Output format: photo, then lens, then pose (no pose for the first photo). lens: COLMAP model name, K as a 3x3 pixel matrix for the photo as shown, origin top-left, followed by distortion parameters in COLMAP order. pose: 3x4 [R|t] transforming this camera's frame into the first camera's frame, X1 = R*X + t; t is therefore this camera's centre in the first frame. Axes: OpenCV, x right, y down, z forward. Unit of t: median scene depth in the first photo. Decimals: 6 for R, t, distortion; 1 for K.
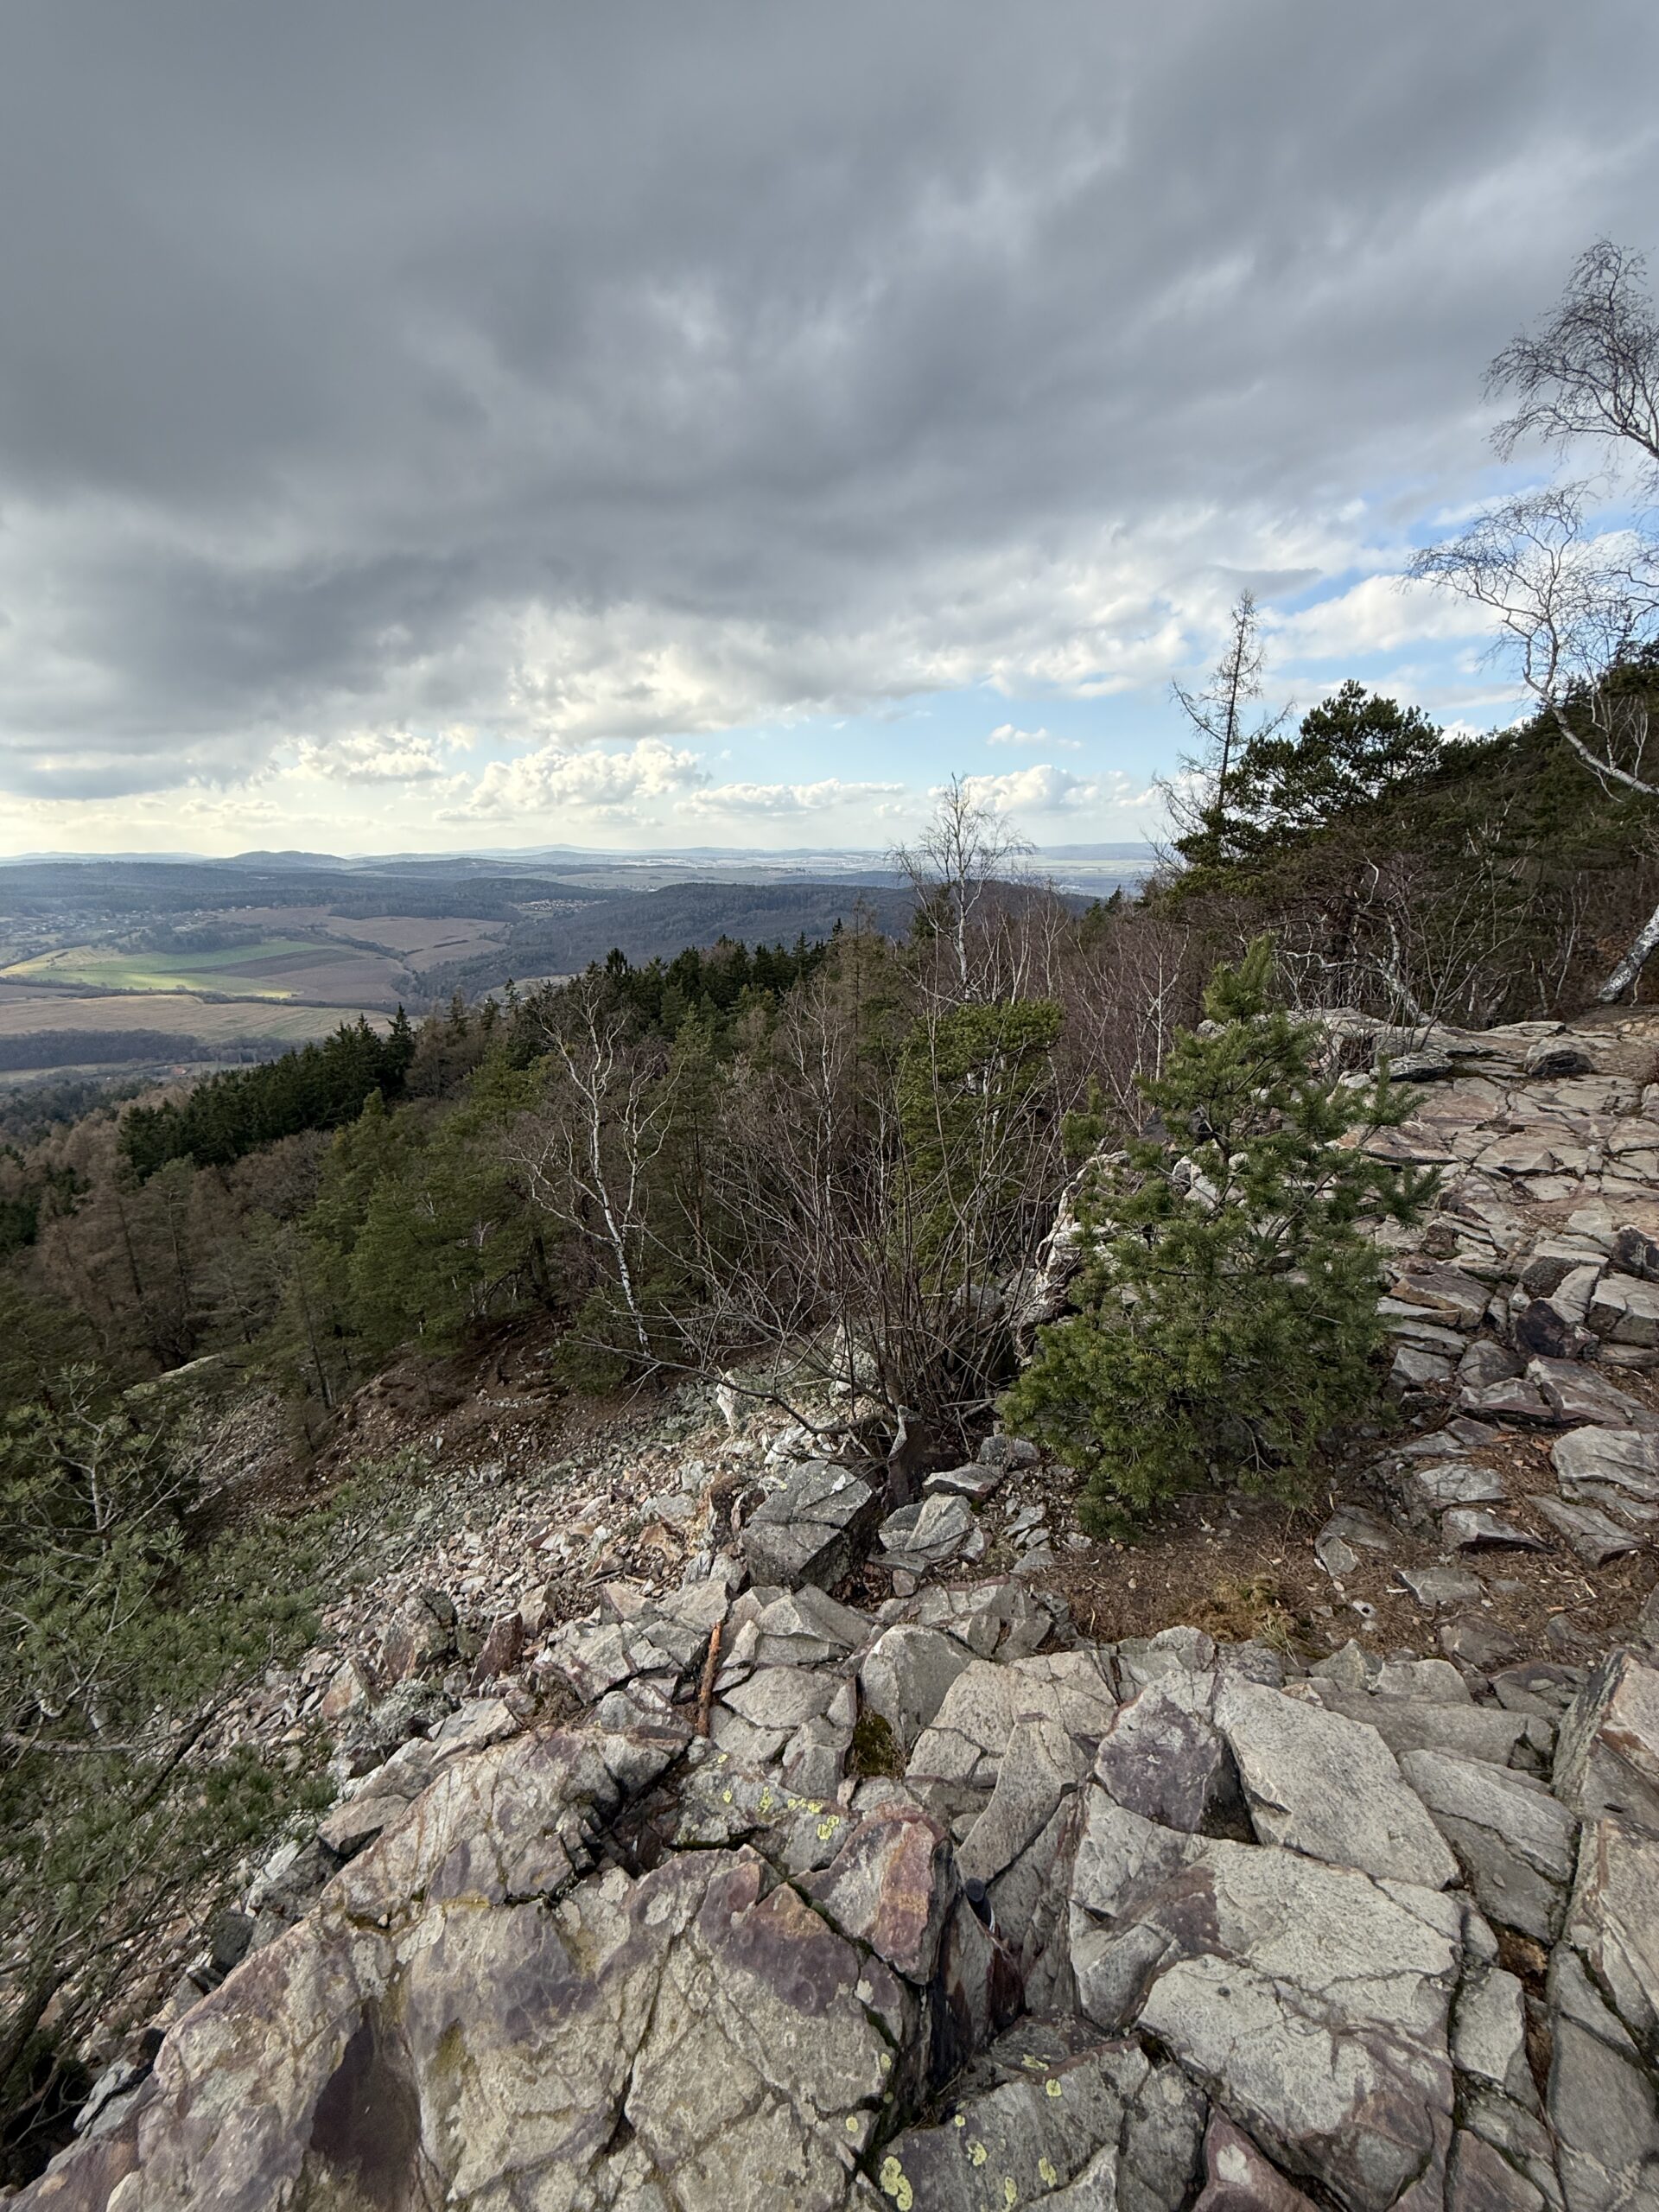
lens RADIAL K [[883.1, 0, 829.5], [0, 883.1, 1106.0], [0, 0, 1]] dist [-0.011373, -0.000013]
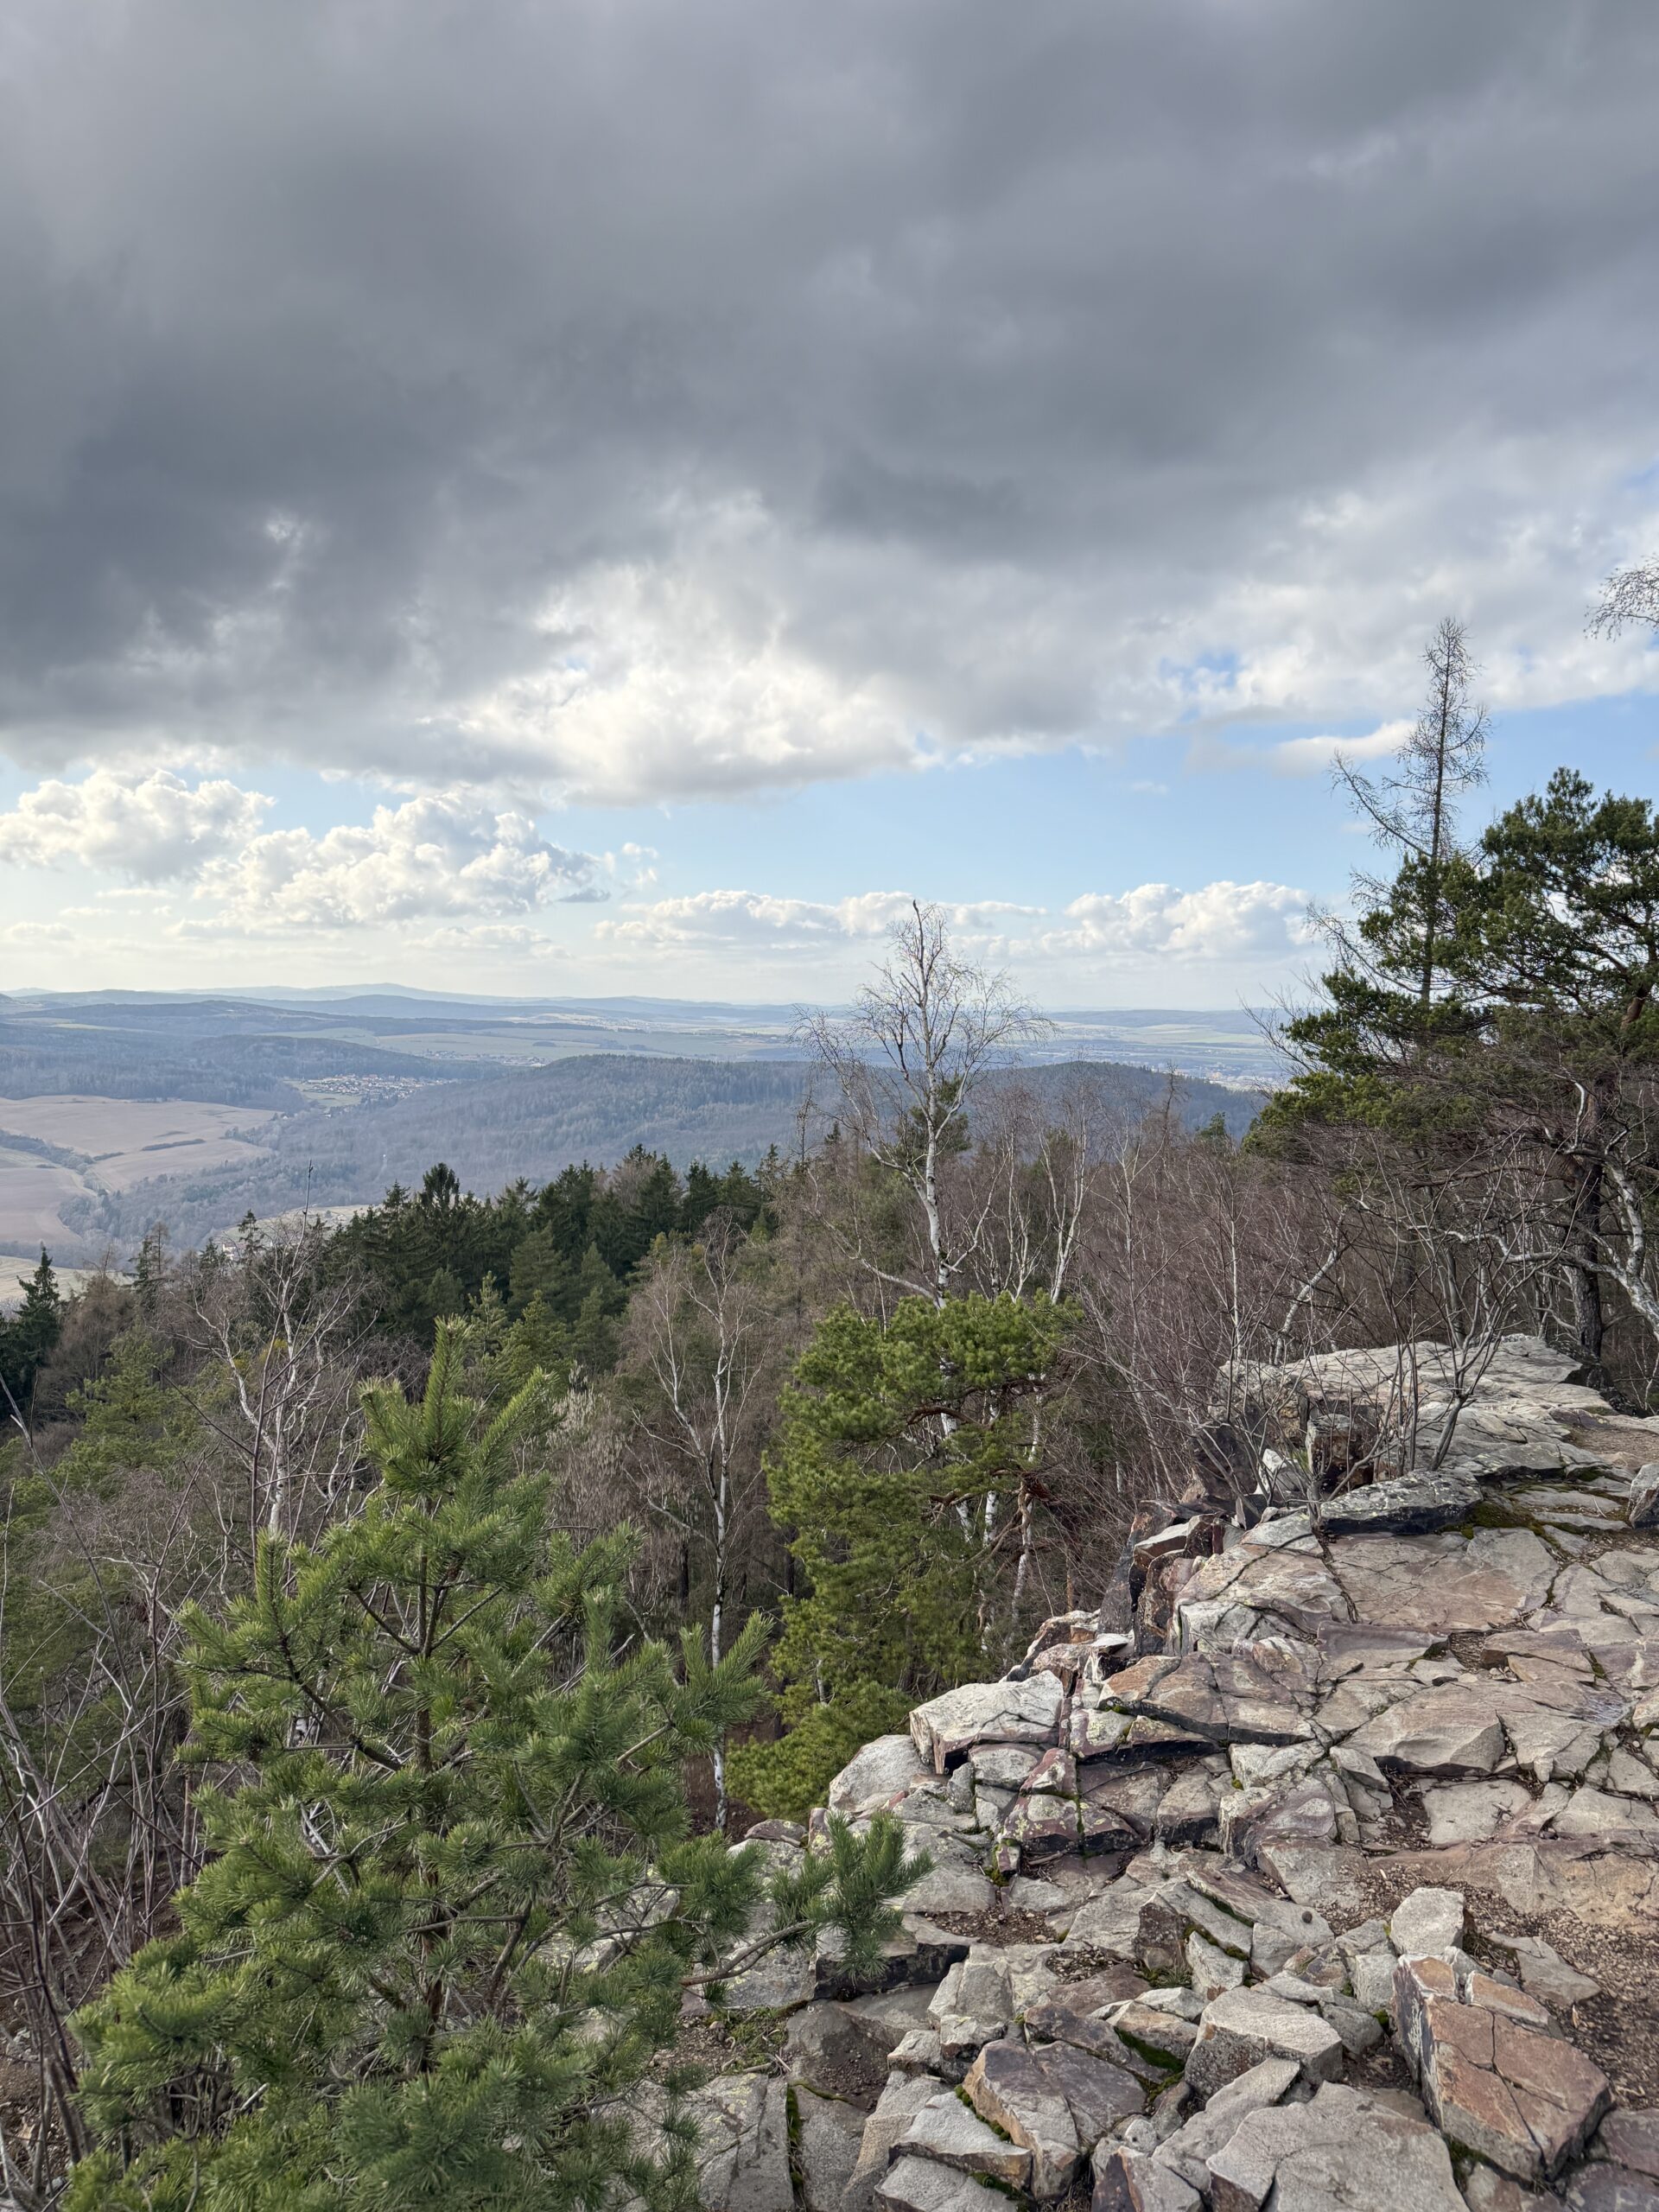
lens RADIAL K [[1561.8, 0, 829.5], [0, 1561.8, 1106.0], [0, 0, 1]] dist [0.029504, -0.044663]
pose [[0.999629, 0.026242, -0.007321, 0.318845], [-0.027204, 0.976035, -0.215908, -0.062045], [0.001480, 0.216028, 0.976386, 0.045774]]
